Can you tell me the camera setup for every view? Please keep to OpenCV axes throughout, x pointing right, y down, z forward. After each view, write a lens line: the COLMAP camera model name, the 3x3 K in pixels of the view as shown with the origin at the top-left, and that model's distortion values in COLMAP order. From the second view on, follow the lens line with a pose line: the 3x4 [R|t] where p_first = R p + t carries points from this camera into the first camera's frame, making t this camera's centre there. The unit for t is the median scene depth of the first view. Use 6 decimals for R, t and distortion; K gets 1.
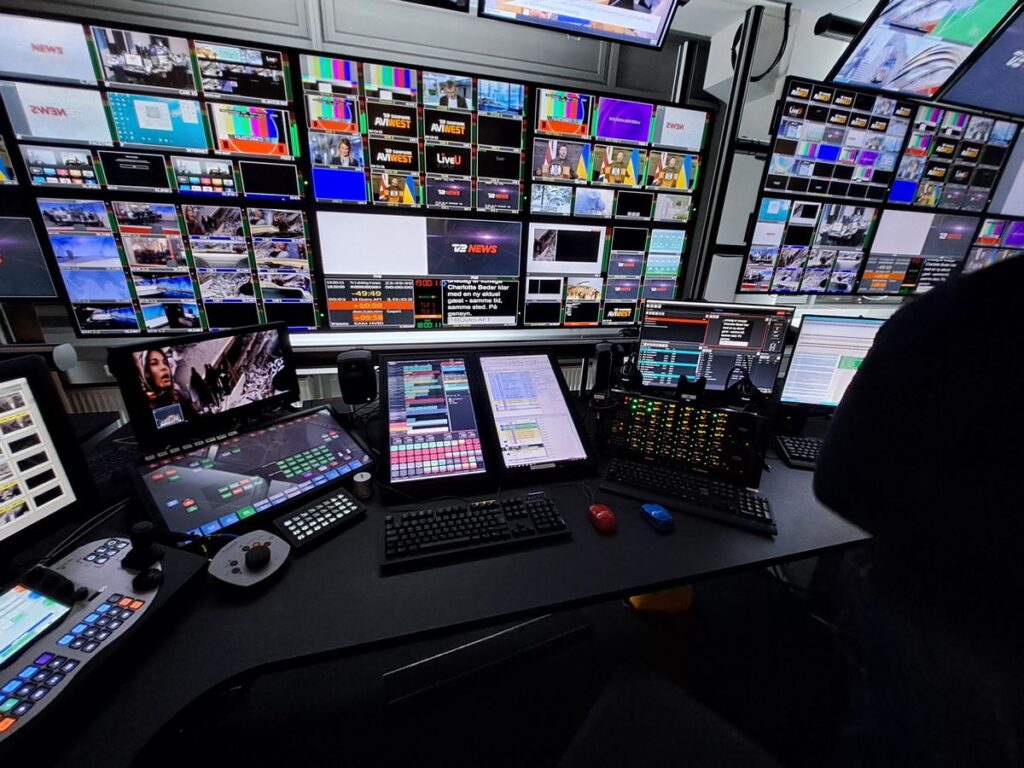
lens RADIAL K [[392.7, 0, 513.9], [0, 392.7, 386.5], [0, 0, 1]] dist [-0.007530, -0.000099]
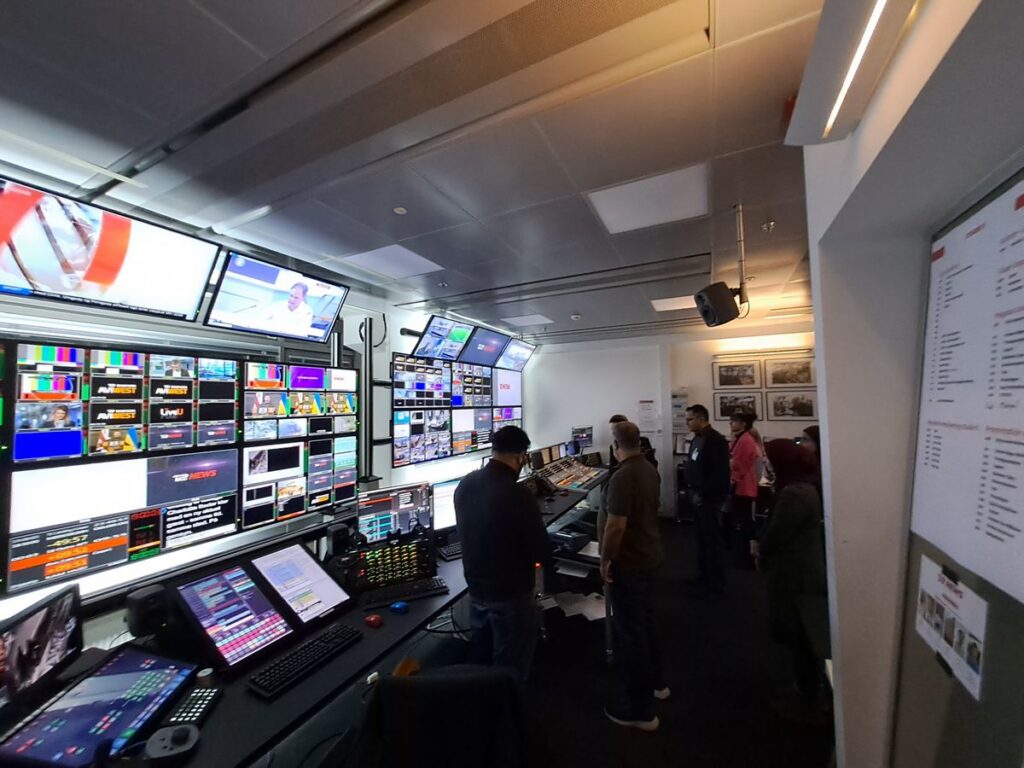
lens RADIAL K [[392.7, 0, 513.9], [0, 392.7, 386.5], [0, 0, 1]] dist [-0.007530, -0.000099]
pose [[0.652612, -0.015547, 0.757533, -0.409746], [0.303579, 0.921398, -0.242622, -0.019483], [-0.694218, 0.388309, 0.606035, -0.568402]]
